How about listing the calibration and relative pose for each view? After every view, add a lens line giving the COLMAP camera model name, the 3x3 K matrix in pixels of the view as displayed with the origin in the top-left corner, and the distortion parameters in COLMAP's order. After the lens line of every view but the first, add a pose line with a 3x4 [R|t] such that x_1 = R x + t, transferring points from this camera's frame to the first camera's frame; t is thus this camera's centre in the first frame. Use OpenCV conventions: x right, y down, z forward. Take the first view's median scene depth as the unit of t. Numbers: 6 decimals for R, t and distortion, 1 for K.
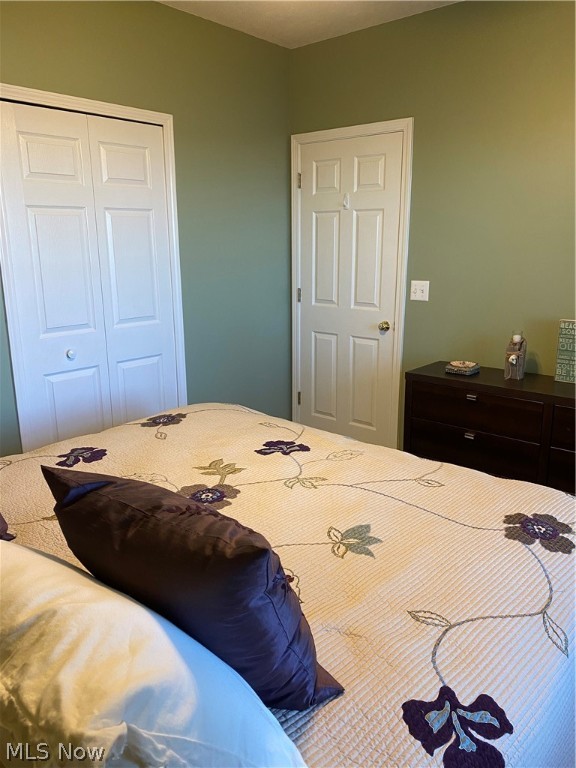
lens RADIAL K [[596.7, 0, 288.0], [0, 596.7, 384.0], [0, 0, 1]] dist [0.092247, -0.146169]
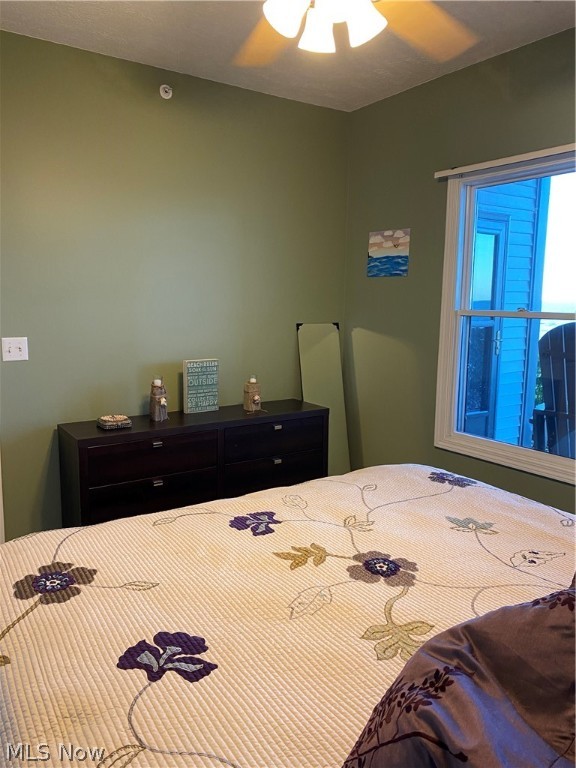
lens RADIAL K [[605.7, 0, 288.0], [0, 605.7, 384.0], [0, 0, 1]] dist [-0.006208, -0.001901]
pose [[0.235653, -0.133340, 0.962646, -0.857336], [0.215664, 0.973020, 0.081984, -0.158743], [-0.947606, 0.188288, 0.258052, 0.717457]]
